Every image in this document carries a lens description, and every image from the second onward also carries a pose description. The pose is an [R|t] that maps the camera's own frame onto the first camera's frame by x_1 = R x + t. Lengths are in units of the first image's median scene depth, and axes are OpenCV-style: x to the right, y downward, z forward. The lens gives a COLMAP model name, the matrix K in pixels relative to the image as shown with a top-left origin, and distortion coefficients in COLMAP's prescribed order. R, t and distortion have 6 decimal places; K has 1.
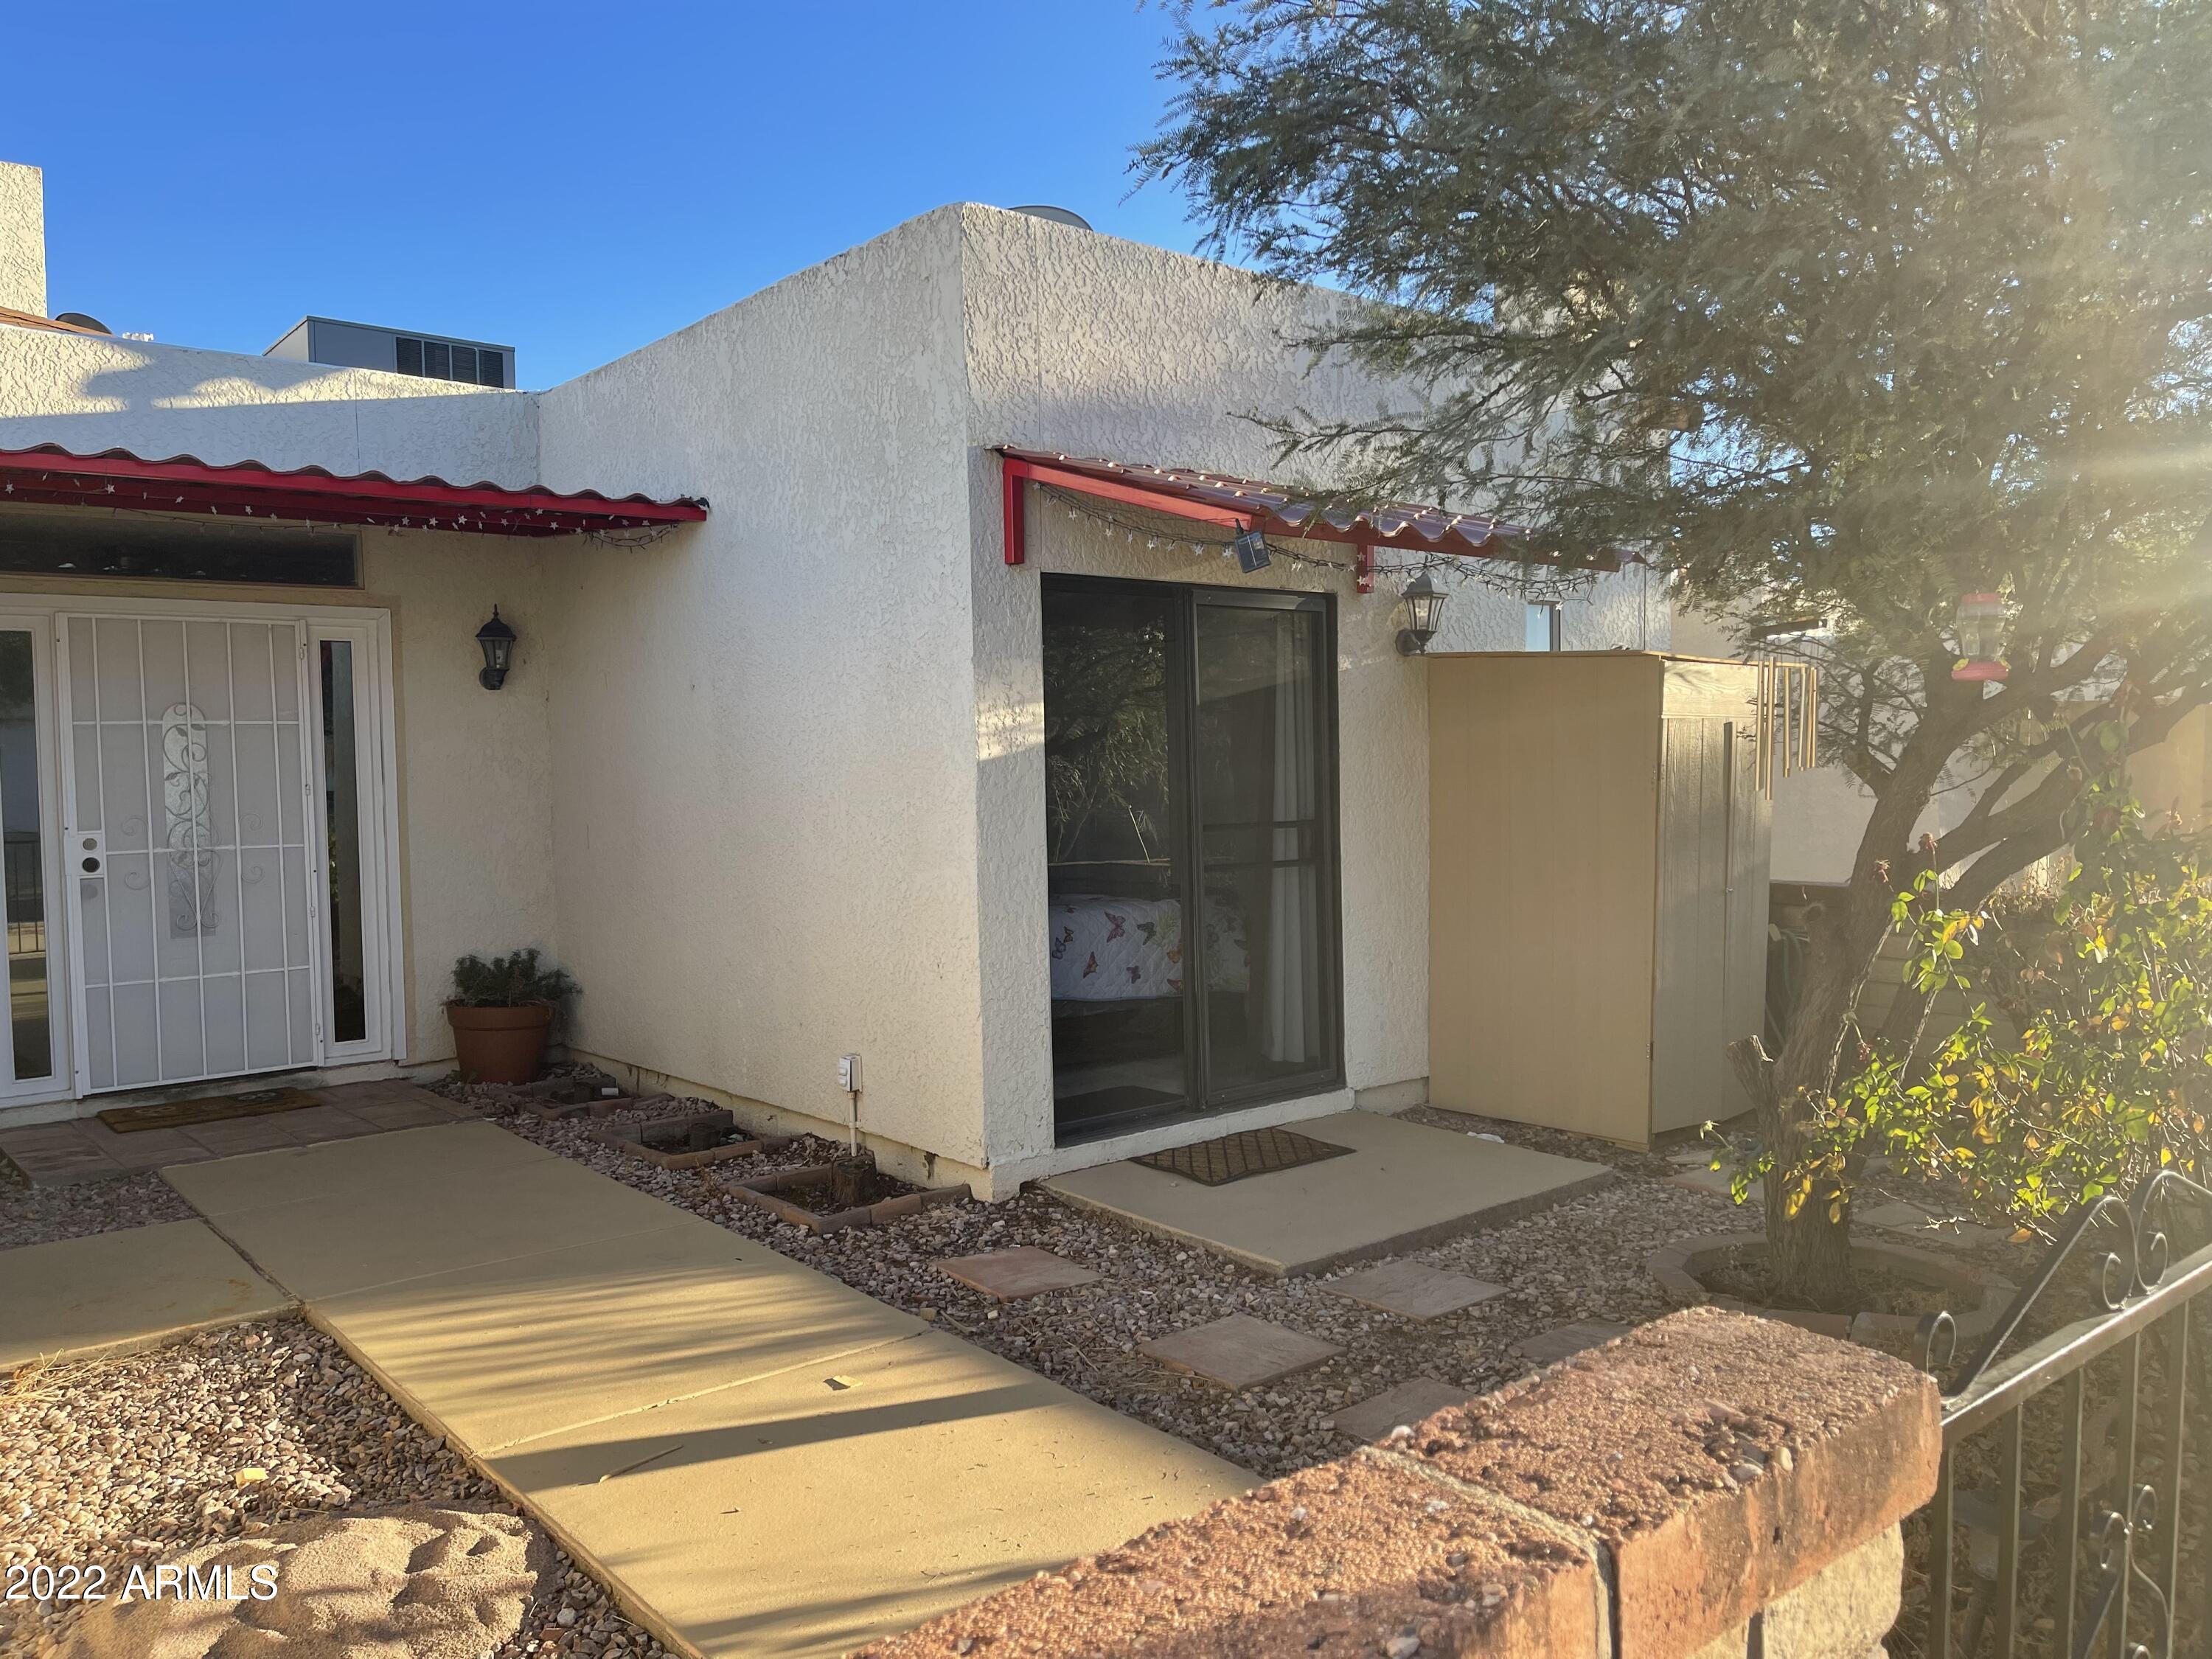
lens RADIAL K [[1664.7, 0, 1100.1], [0, 1664.7, 834.5], [0, 0, 1]] dist [0.060238, -0.064797]
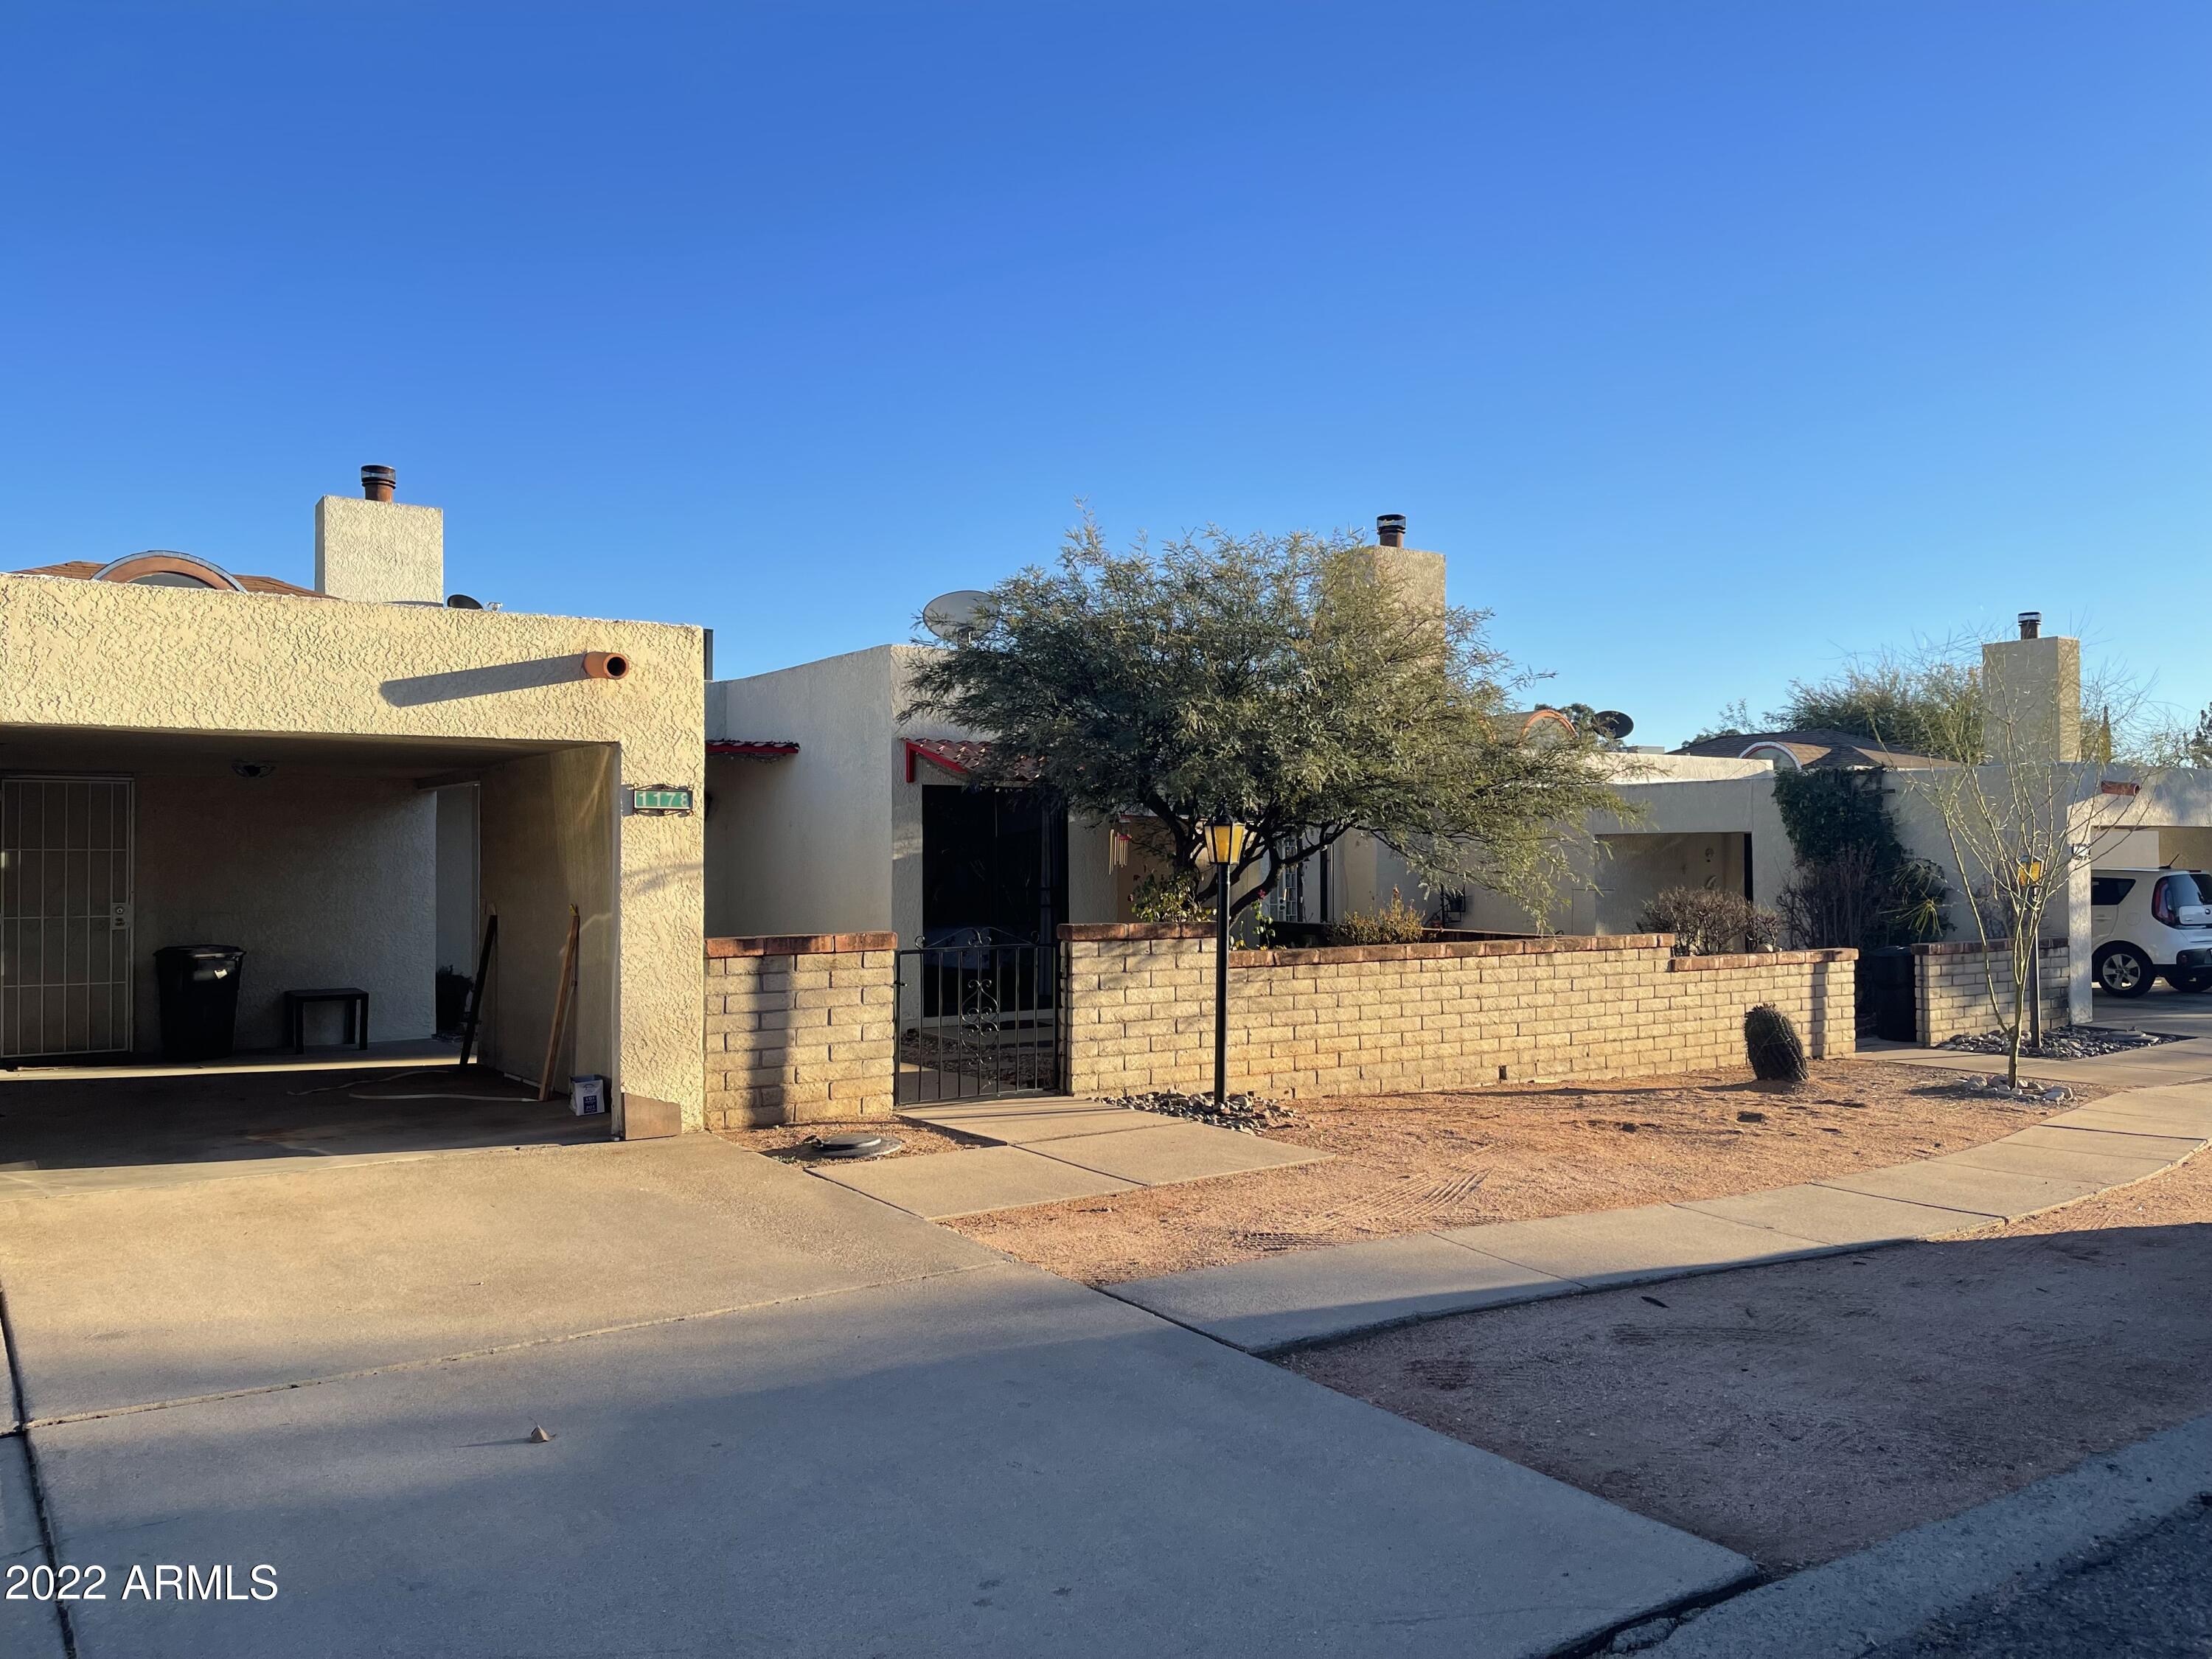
lens RADIAL K [[1664.7, 0, 1133.9], [0, 1664.7, 825.3], [0, 0, 1]] dist [0.060238, -0.064797]
pose [[0.997452, 0.010066, -0.070626, 0.379629], [-0.014682, 0.997767, -0.065154, 0.050905], [0.069812, 0.066025, 0.995373, -1.214796]]
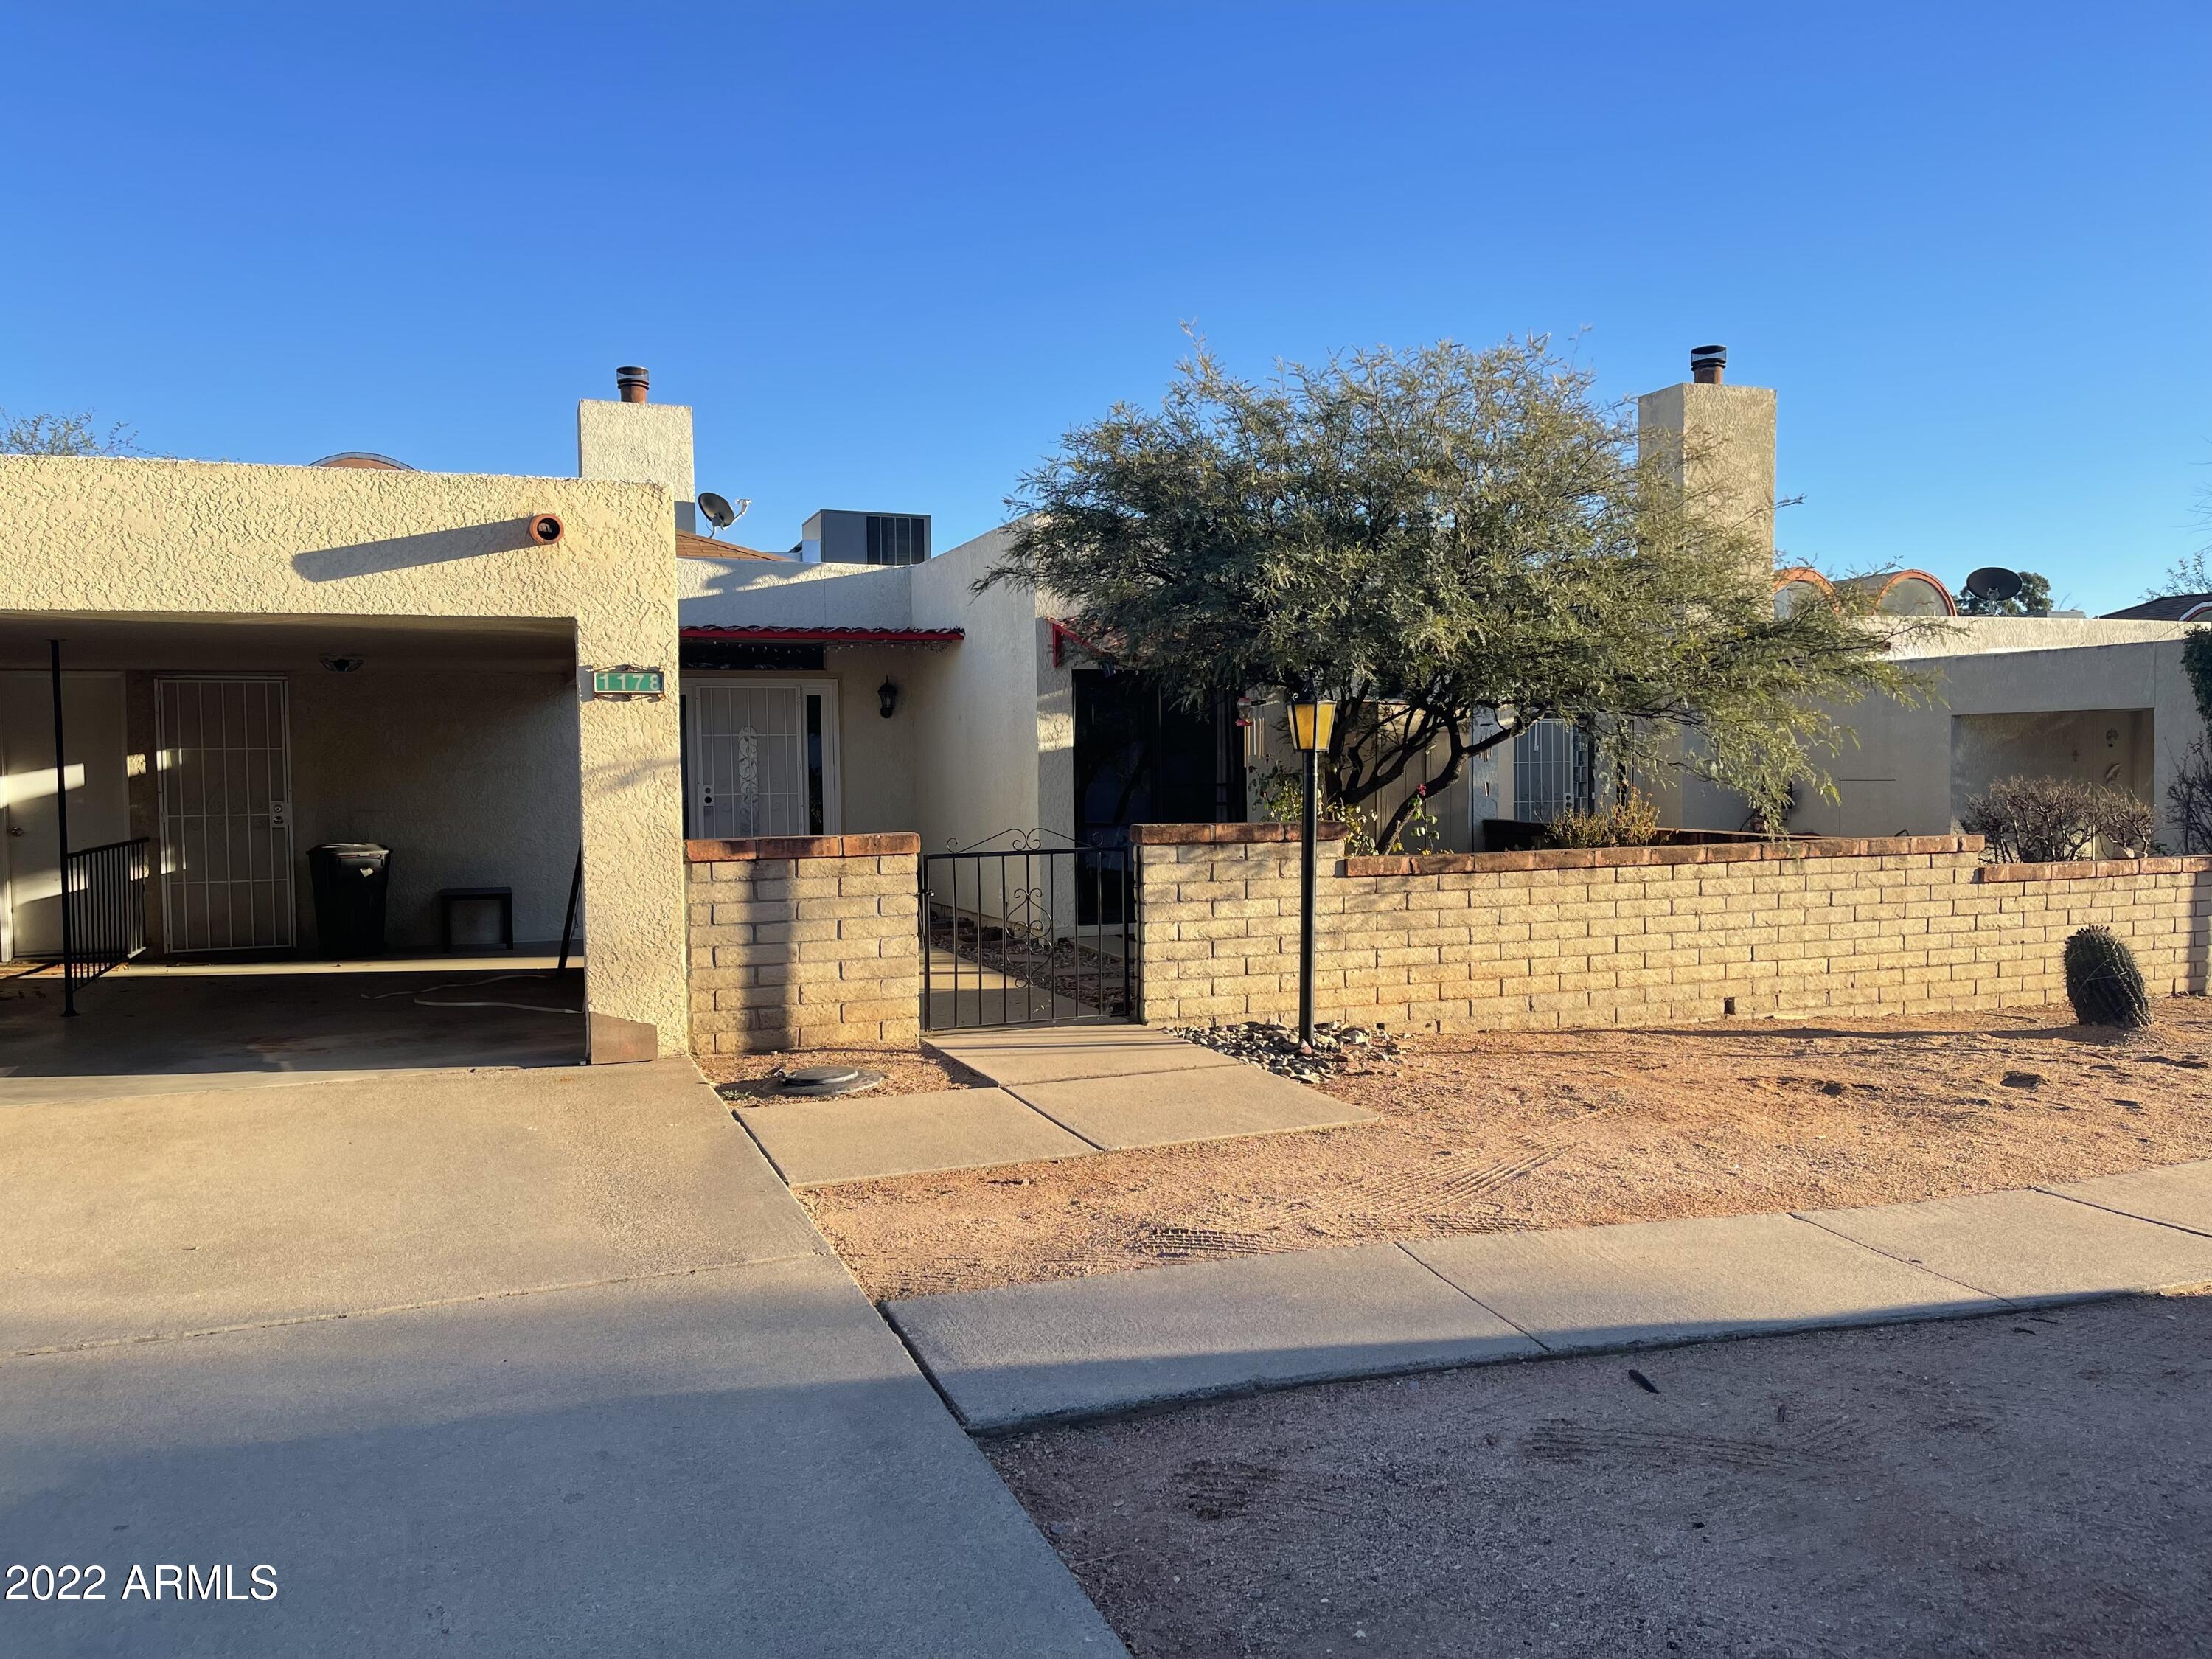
lens RADIAL K [[1664.7, 0, 1106.2], [0, 1664.7, 831.5], [0, 0, 1]] dist [0.060238, -0.064797]
pose [[0.950876, 0.016089, -0.309154, 0.586579], [-0.015850, 0.999869, 0.003285, 0.044665], [0.309166, 0.001777, 0.951006, -0.938757]]
